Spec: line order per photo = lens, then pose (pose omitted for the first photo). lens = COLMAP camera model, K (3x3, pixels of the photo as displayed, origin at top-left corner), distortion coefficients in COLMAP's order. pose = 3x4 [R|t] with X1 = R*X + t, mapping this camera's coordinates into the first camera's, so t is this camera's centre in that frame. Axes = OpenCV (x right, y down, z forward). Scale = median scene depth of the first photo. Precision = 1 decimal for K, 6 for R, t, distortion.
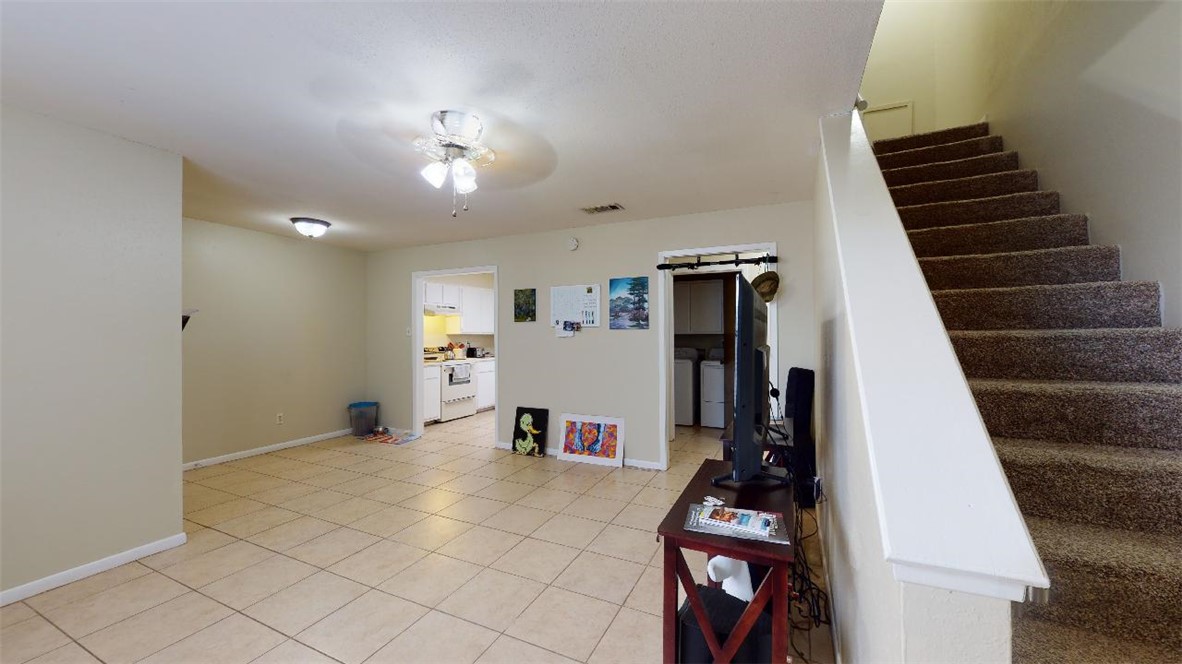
lens RADIAL K [[433.1, 0, 591.9], [0, 433.1, 333.5], [0, 0, 1]] dist [0.002046, -0.000241]
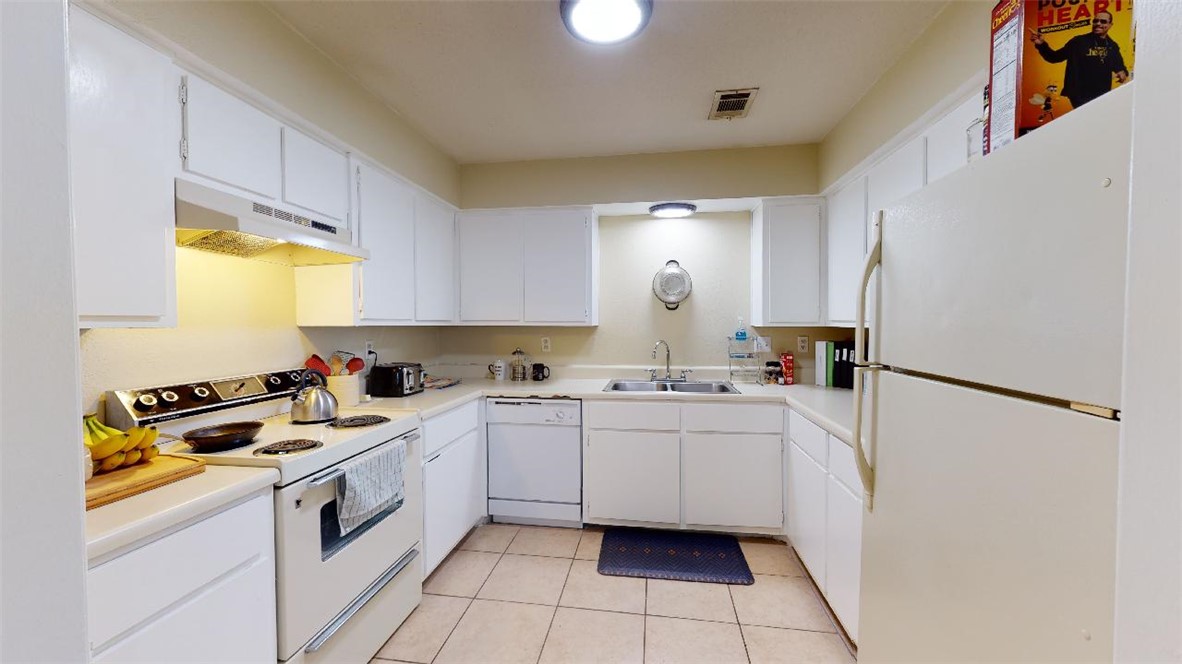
lens RADIAL K [[433.1, 0, 591.8], [0, 433.1, 333.4], [0, 0, 1]] dist [0.002046, -0.000241]
pose [[0.957515, -0.006501, 0.288312, -0.374722], [-0.000758, 0.999686, 0.025058, -0.000982], [-0.288384, -0.024212, 0.957209, 1.079165]]
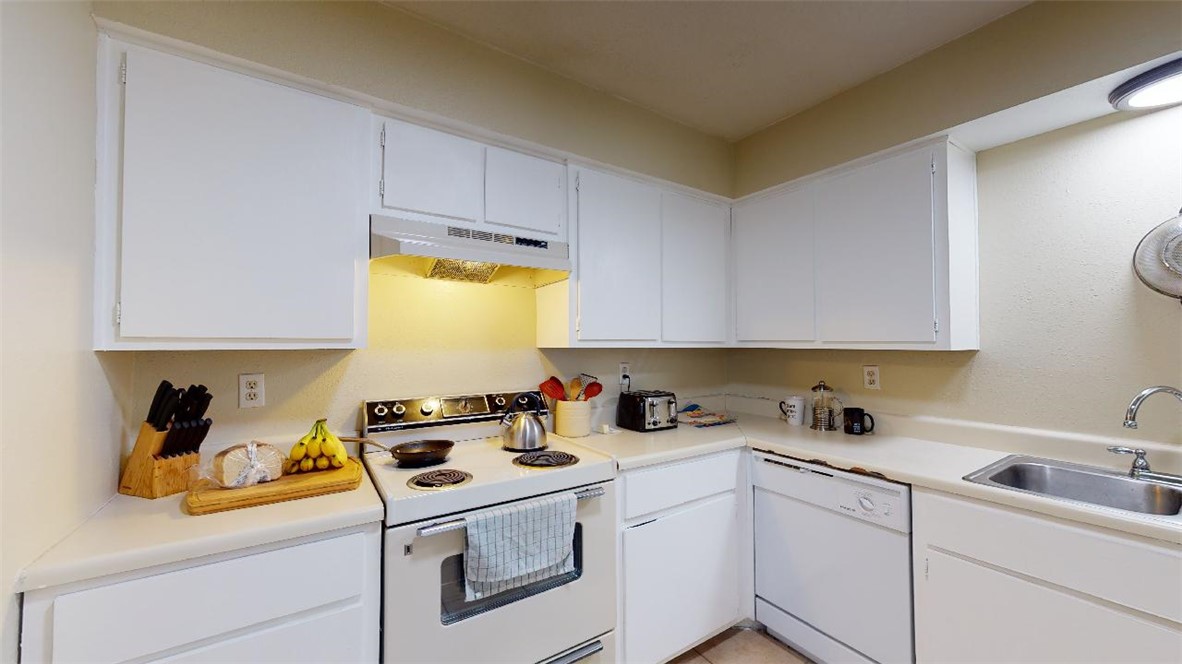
lens RADIAL K [[433.1, 0, 594.9], [0, 433.1, 333.2], [0, 0, 1]] dist [0.002046, -0.000241]
pose [[0.855967, -0.012004, -0.516890, -0.250638], [-0.000192, 0.999723, -0.023535, -0.001350], [0.517030, 0.020245, 0.855728, 1.249219]]
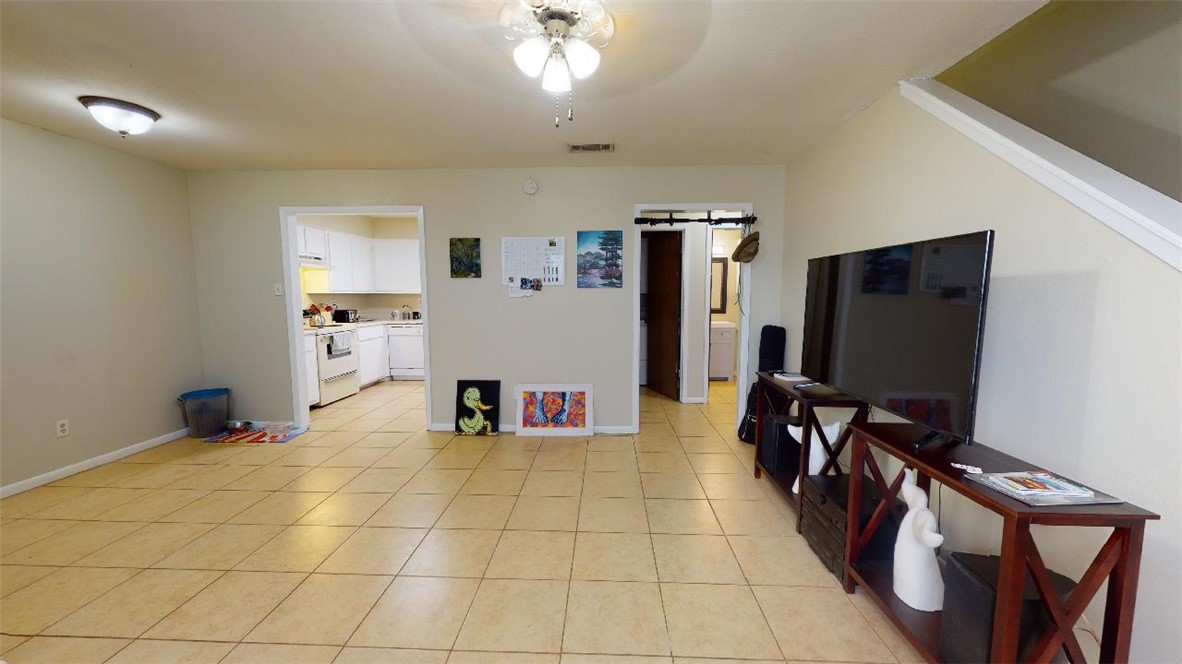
lens RADIAL K [[433.1, 0, 591.8], [0, 433.1, 332.5], [0, 0, 1]] dist [0.002046, -0.000241]
pose [[0.921117, -0.034995, 0.387710, -0.276339], [-0.001092, 0.995715, 0.092468, -0.000565], [-0.389285, -0.085598, 0.917132, 0.150412]]
